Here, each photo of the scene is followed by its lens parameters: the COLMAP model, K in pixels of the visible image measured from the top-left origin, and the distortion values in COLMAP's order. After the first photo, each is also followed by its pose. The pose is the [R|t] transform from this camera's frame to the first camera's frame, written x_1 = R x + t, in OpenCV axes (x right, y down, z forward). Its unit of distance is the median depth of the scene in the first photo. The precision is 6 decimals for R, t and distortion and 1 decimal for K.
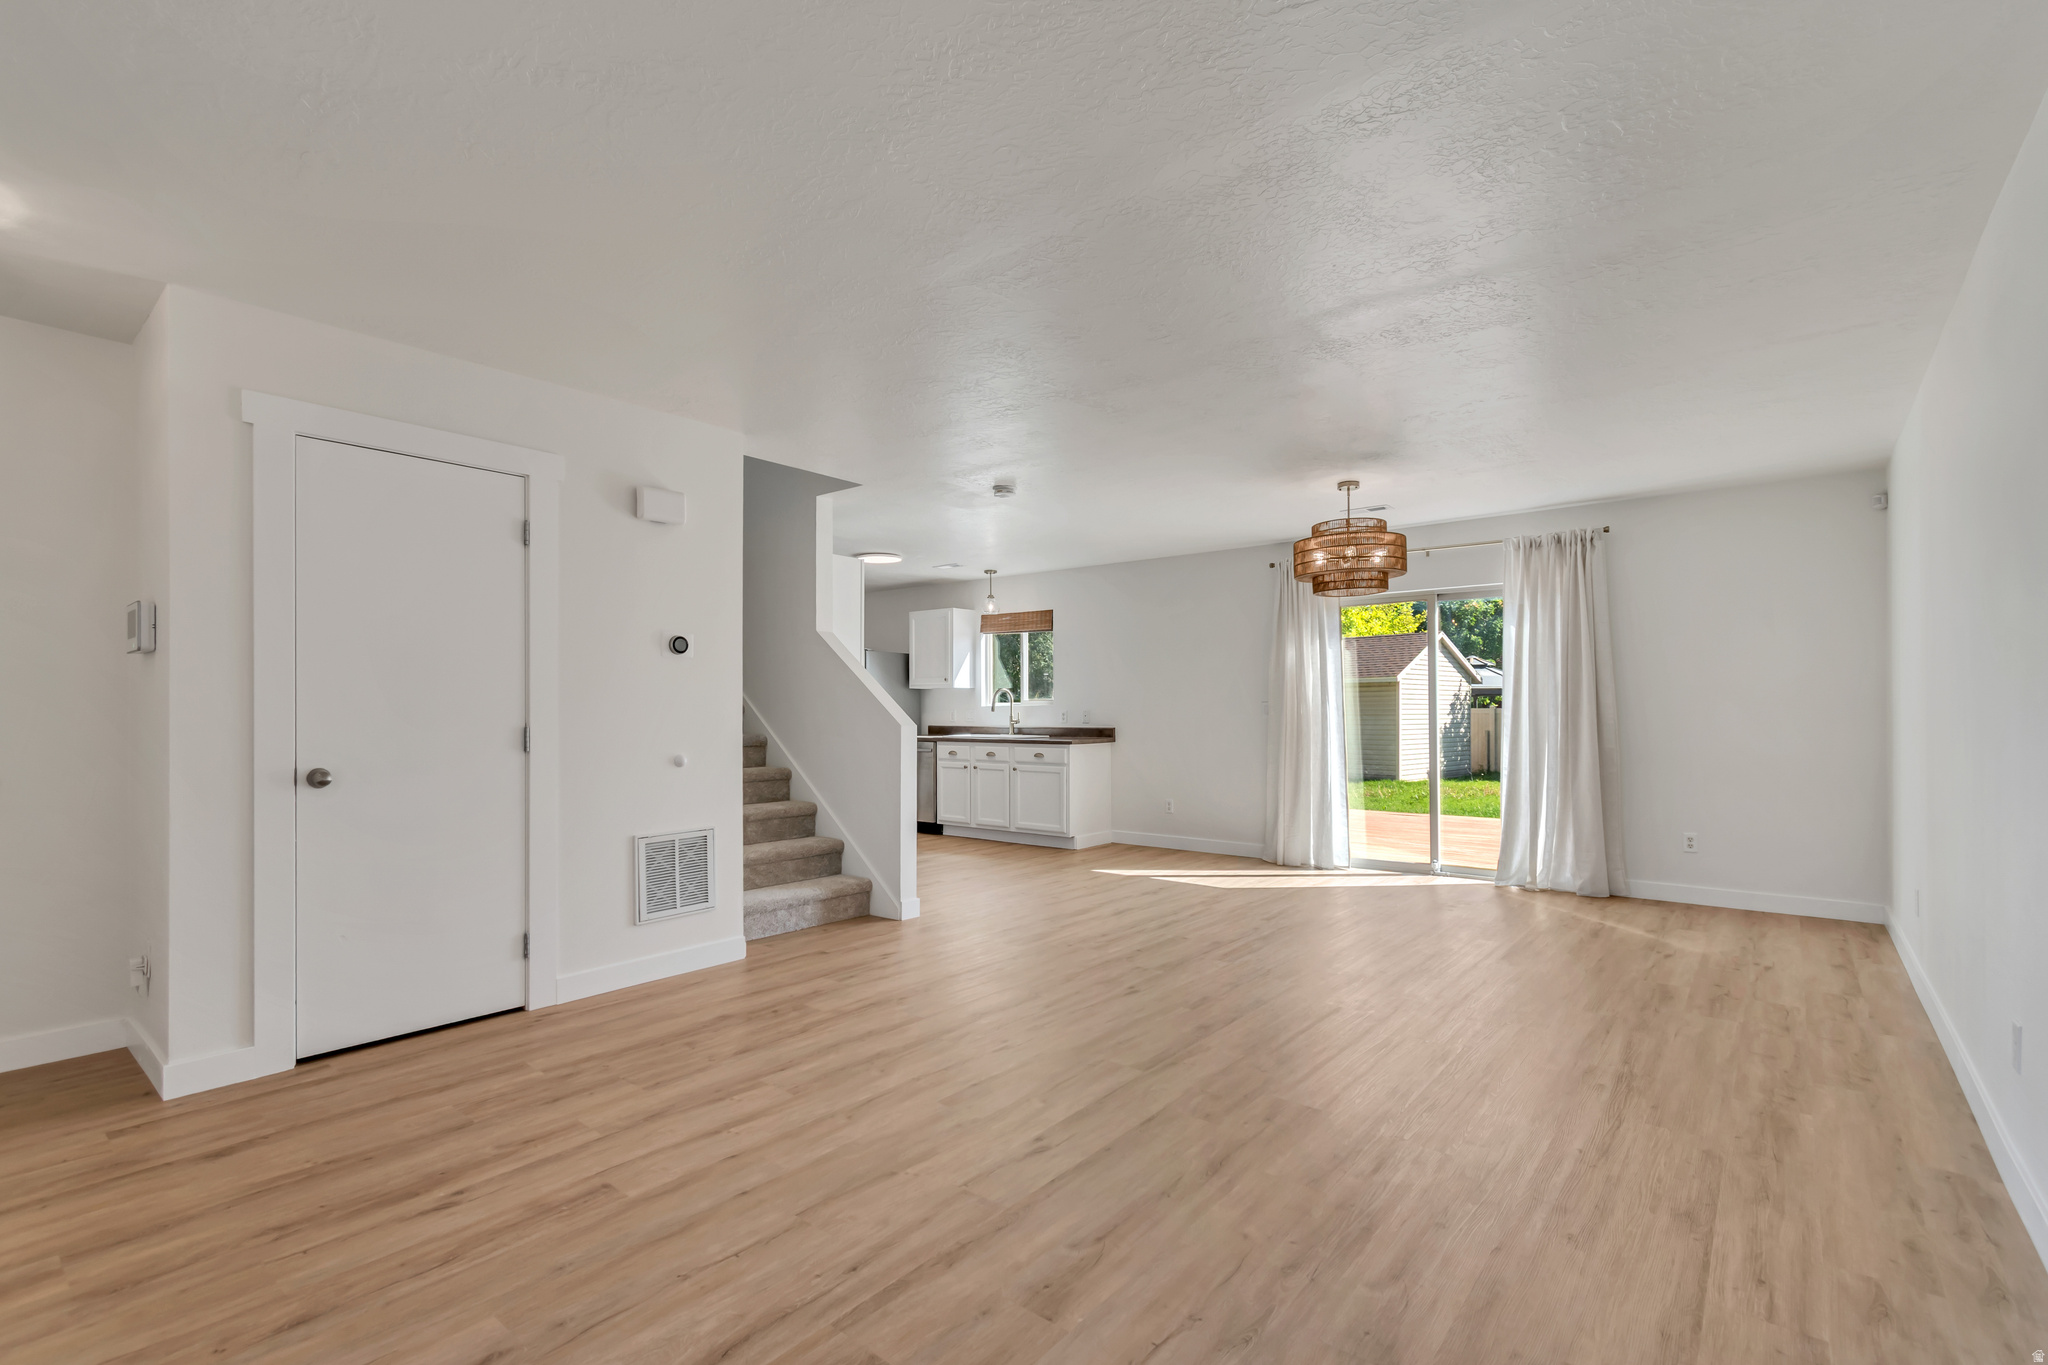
lens RADIAL K [[925.1, 0, 1027.0], [0, 925.1, 697.9], [0, 0, 1]] dist [-0.001478, -0.000017]
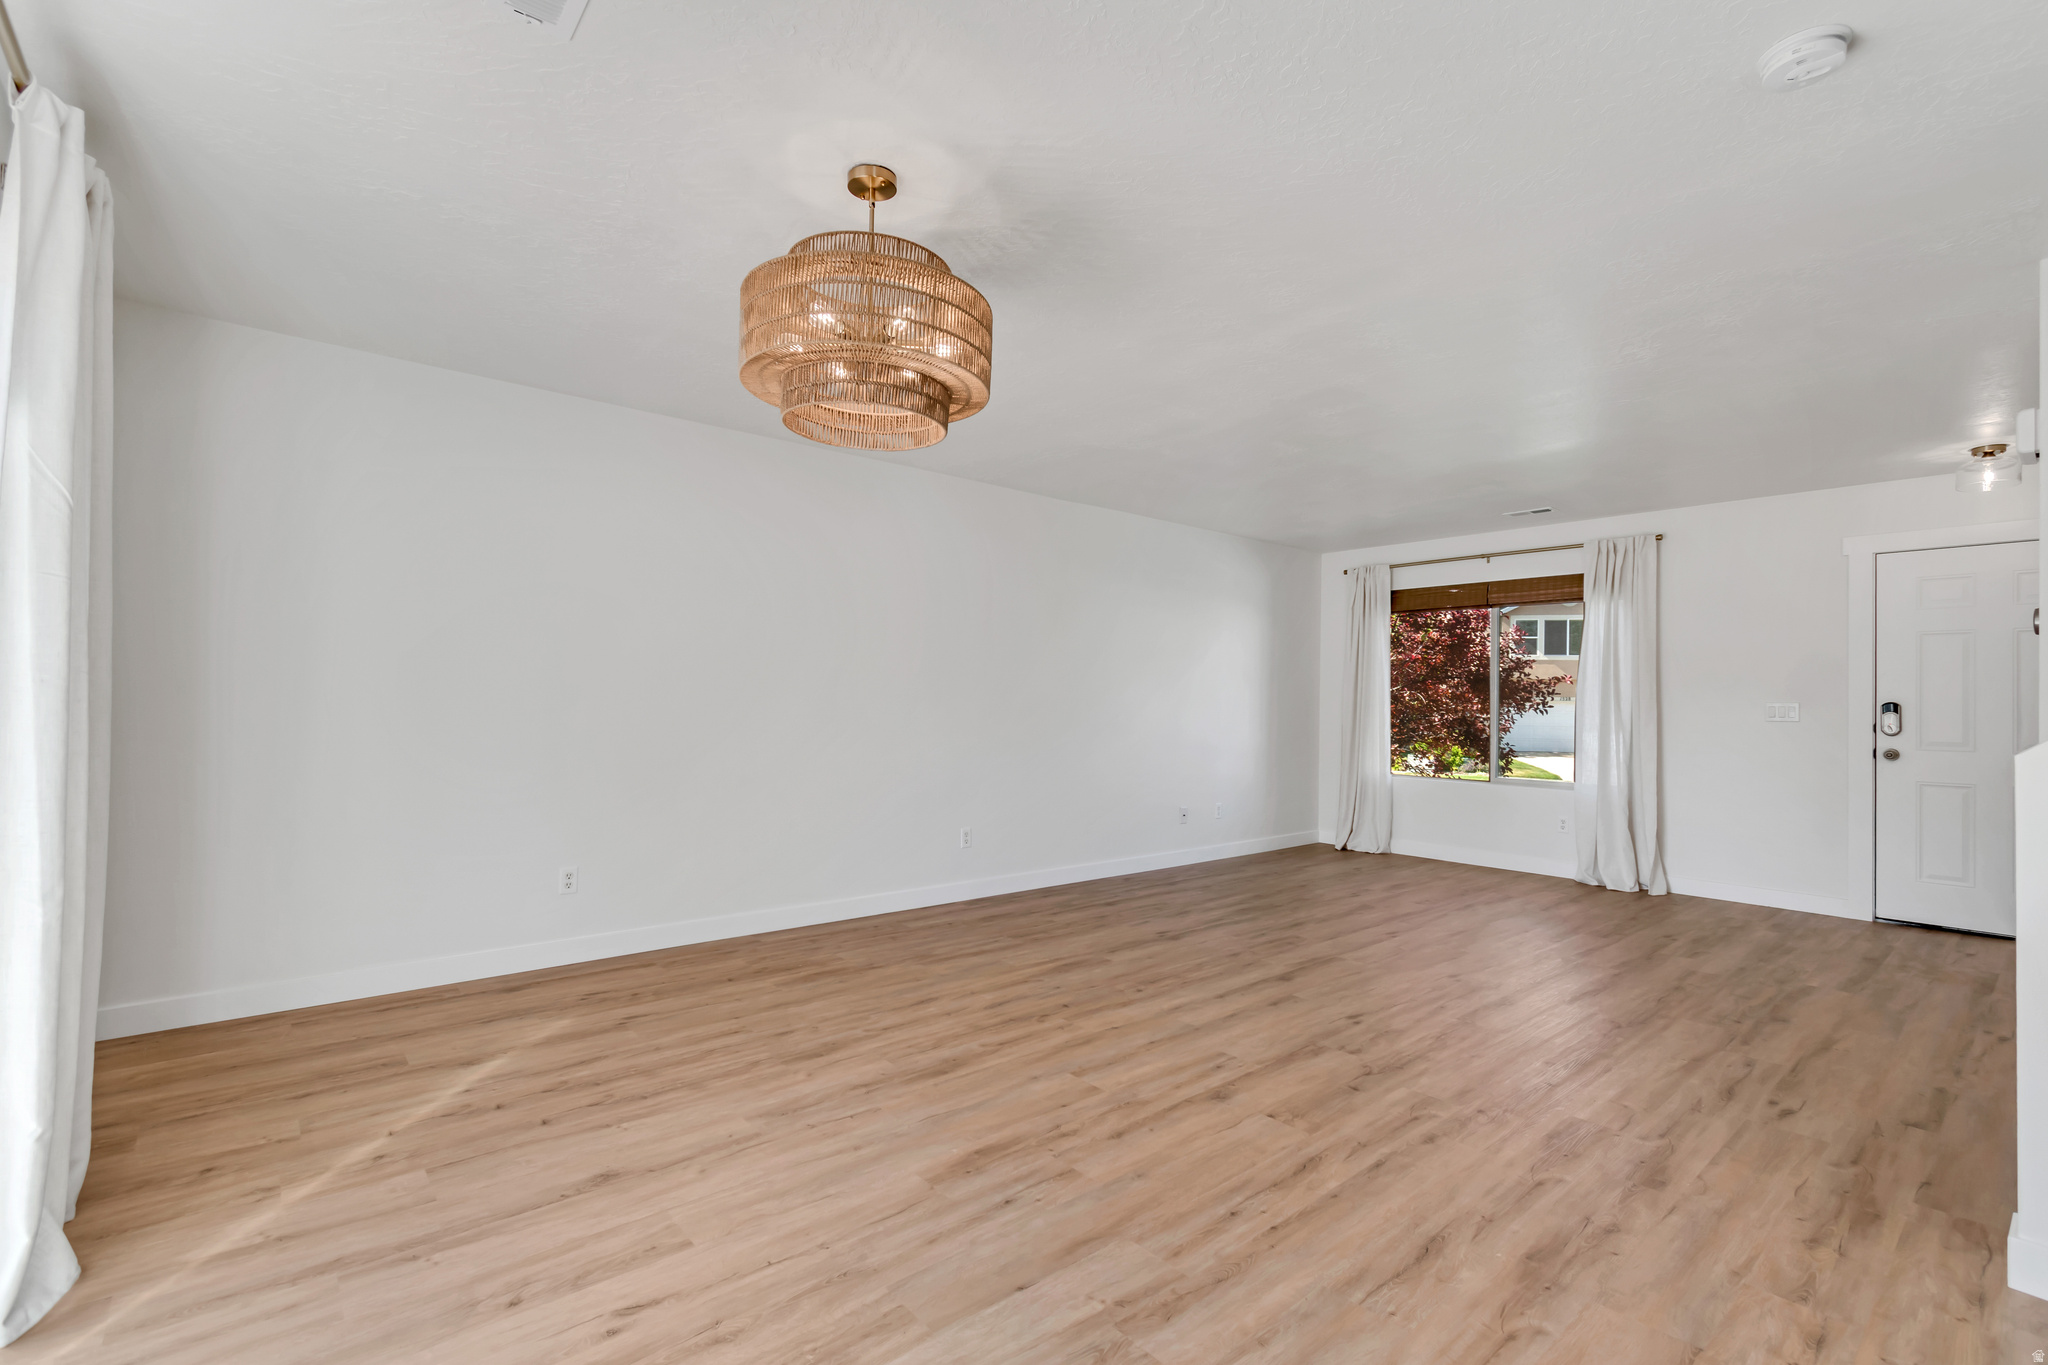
lens RADIAL K [[925.1, 0, 1015.0], [0, 925.1, 690.8], [0, 0, 1]] dist [-0.001478, -0.000017]
pose [[-0.982006, -0.009610, 0.188605, 0.274699], [-0.014118, 0.999646, -0.022571, 0.021922], [-0.188321, -0.024827, -0.981794, 1.969574]]
